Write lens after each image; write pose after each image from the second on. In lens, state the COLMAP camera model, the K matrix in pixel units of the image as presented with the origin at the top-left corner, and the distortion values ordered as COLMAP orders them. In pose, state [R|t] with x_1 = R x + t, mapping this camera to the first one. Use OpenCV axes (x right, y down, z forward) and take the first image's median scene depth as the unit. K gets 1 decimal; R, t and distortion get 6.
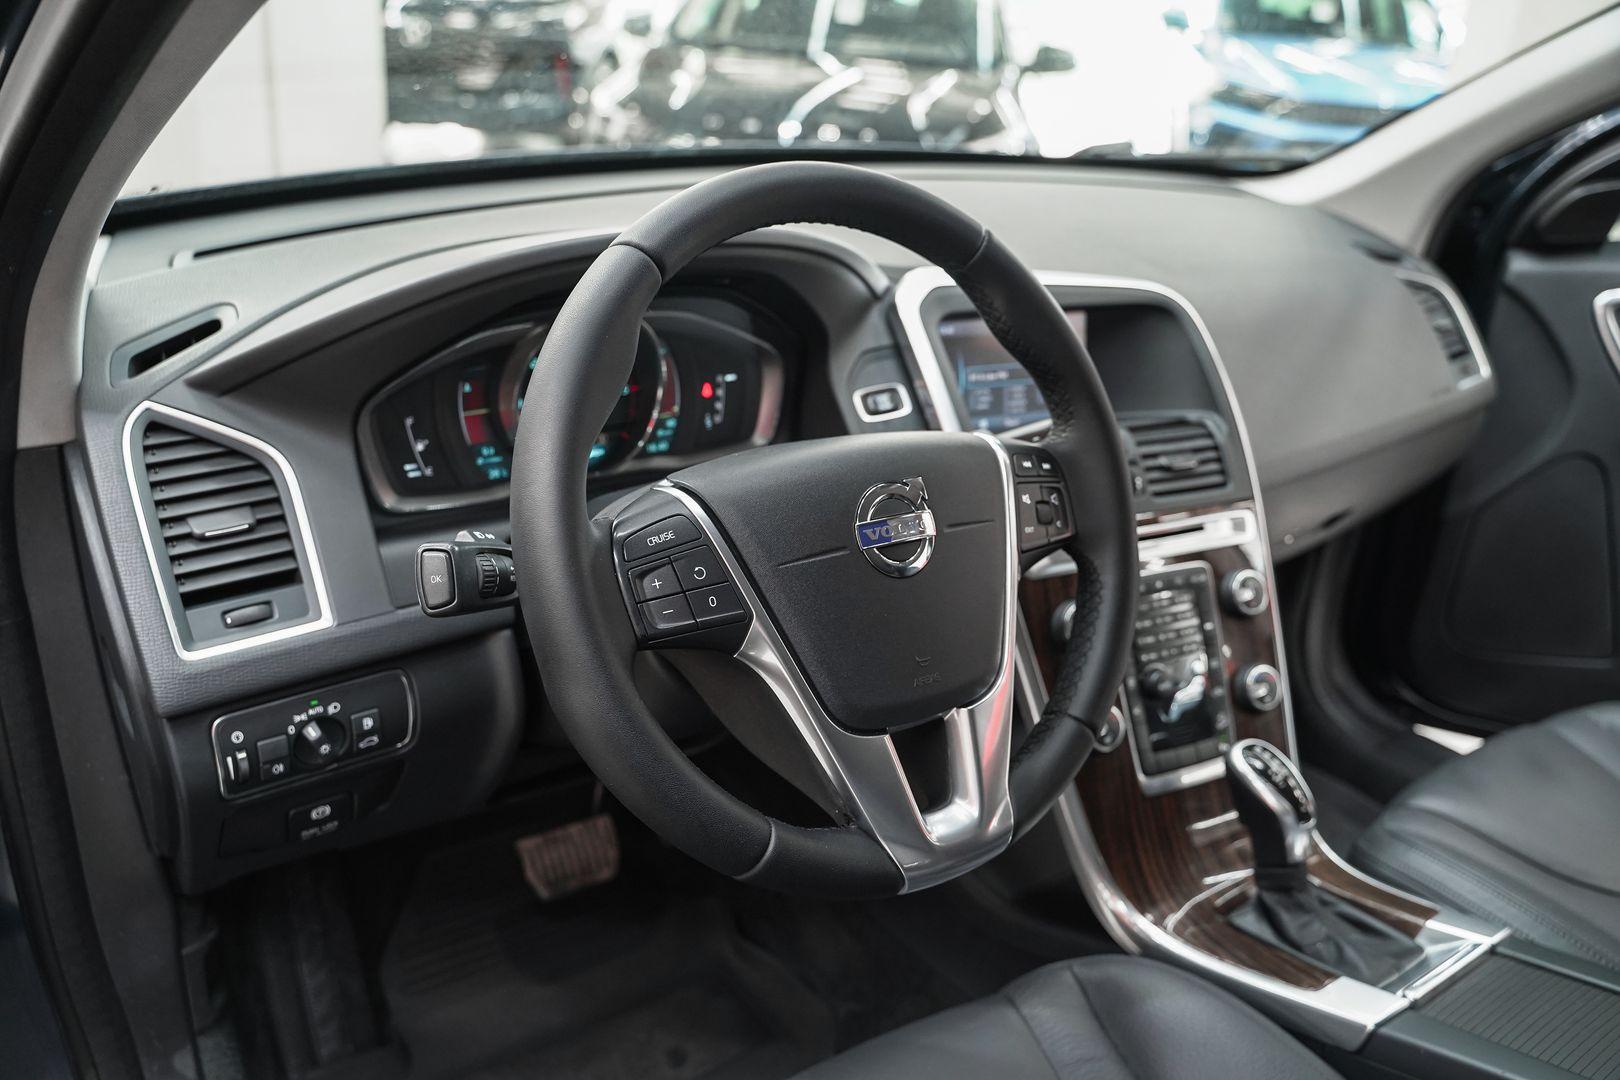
lens RADIAL K [[1292.2, 0, 810.0], [0, 1292.2, 540.0], [0, 0, 1]] dist [-0.116515, 0.092385]
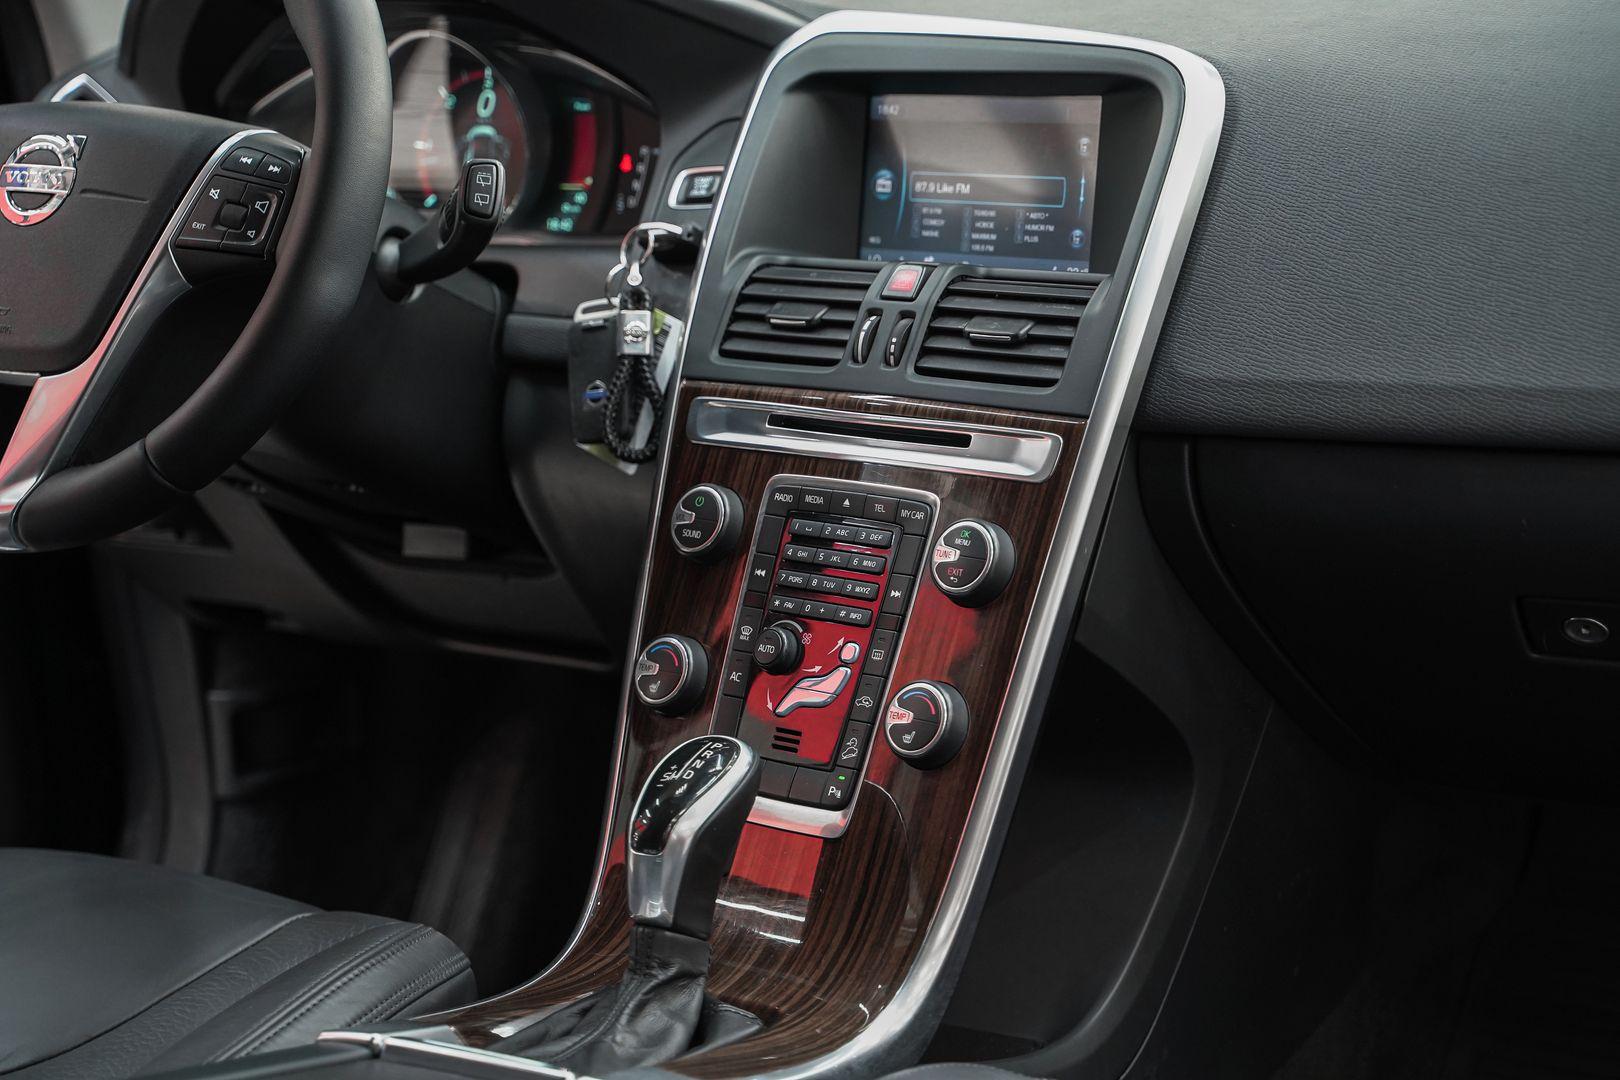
lens RADIAL K [[2848.7, 0, 810.0], [0, 2848.7, 540.0], [0, 0, 1]] dist [0.182301, 0.242414]
pose [[0.391495, 0.150235, -0.907833, 1.611146], [-0.278411, 0.959680, 0.038753, 0.004132], [0.877051, 0.237579, 0.417537, 0.446876]]
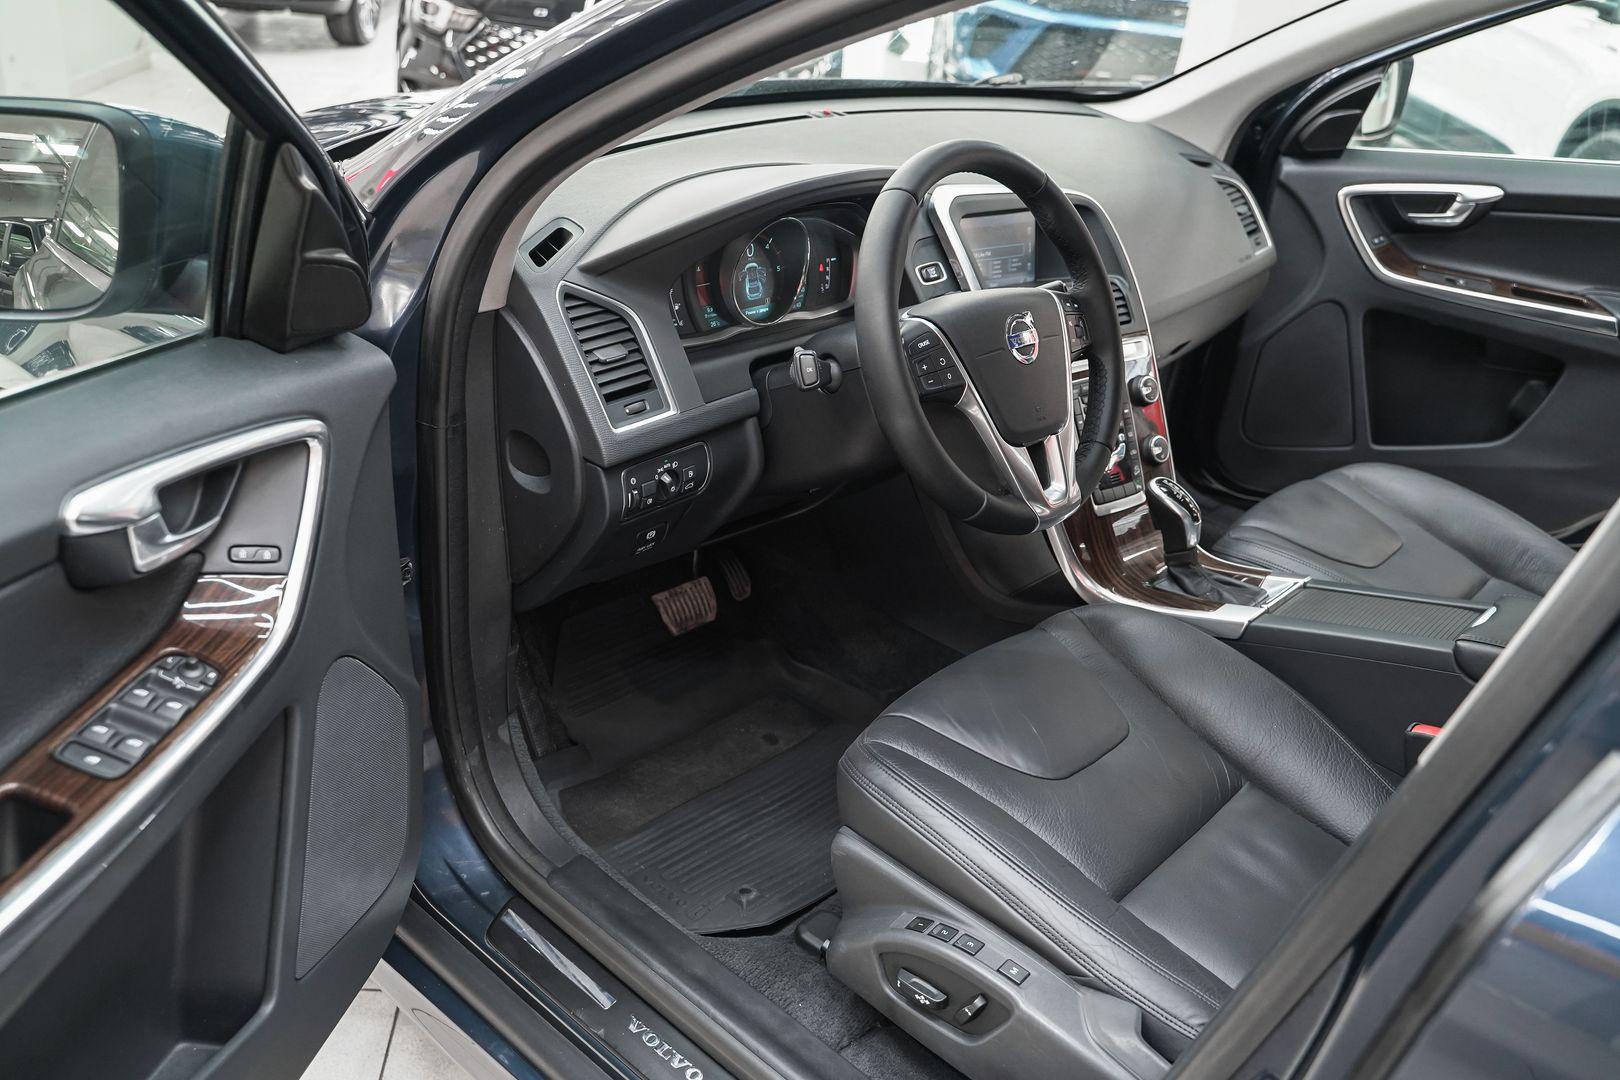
lens RADIAL K [[1314.5, 0, 810.0], [0, 1314.5, 540.0], [0, 0, 1]] dist [-0.122111, 0.100164]
pose [[0.980678, -0.063374, 0.185077, -0.414900], [0.046673, 0.994549, 0.093243, 0.062338], [-0.189978, -0.082804, 0.978290, -0.564327]]
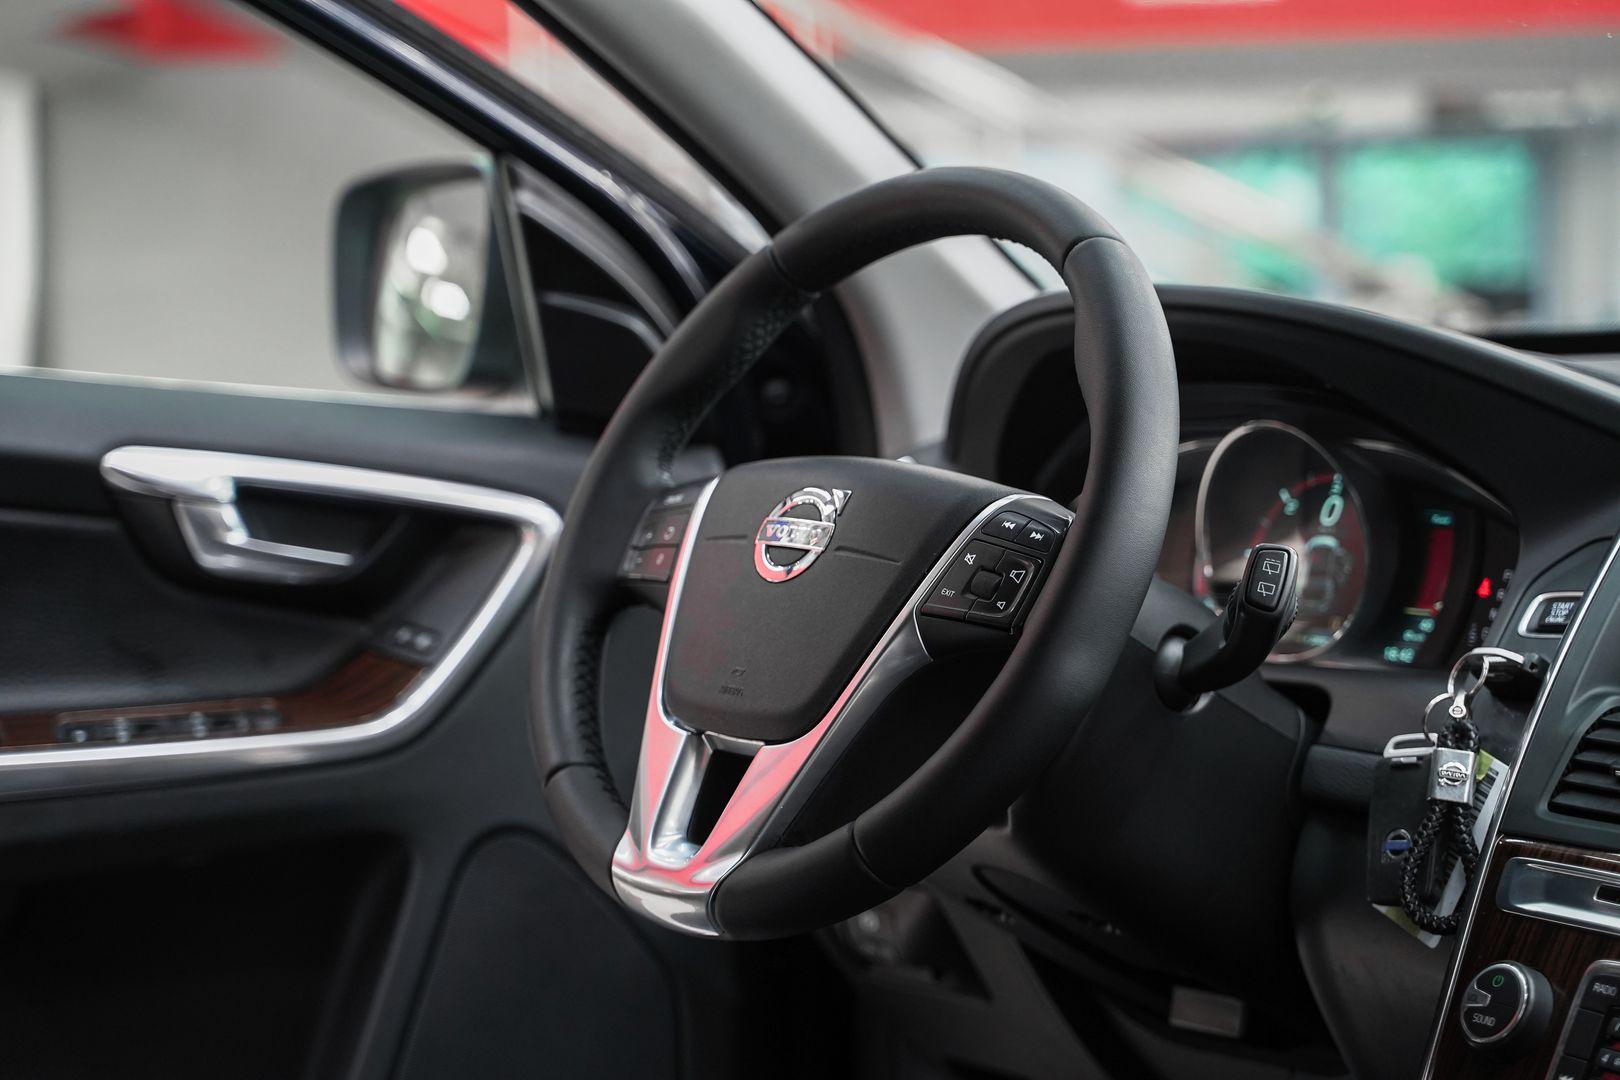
lens RADIAL K [[3337.8, 0, 810.0], [0, 3337.8, 540.0], [0, 0, 1]] dist [0.280164, 0.402478]
pose [[0.080258, 0.010384, -0.996720, 1.638850], [-0.382129, 0.923867, -0.021145, 0.028142], [0.920617, 0.382572, 0.078116, 0.563695]]
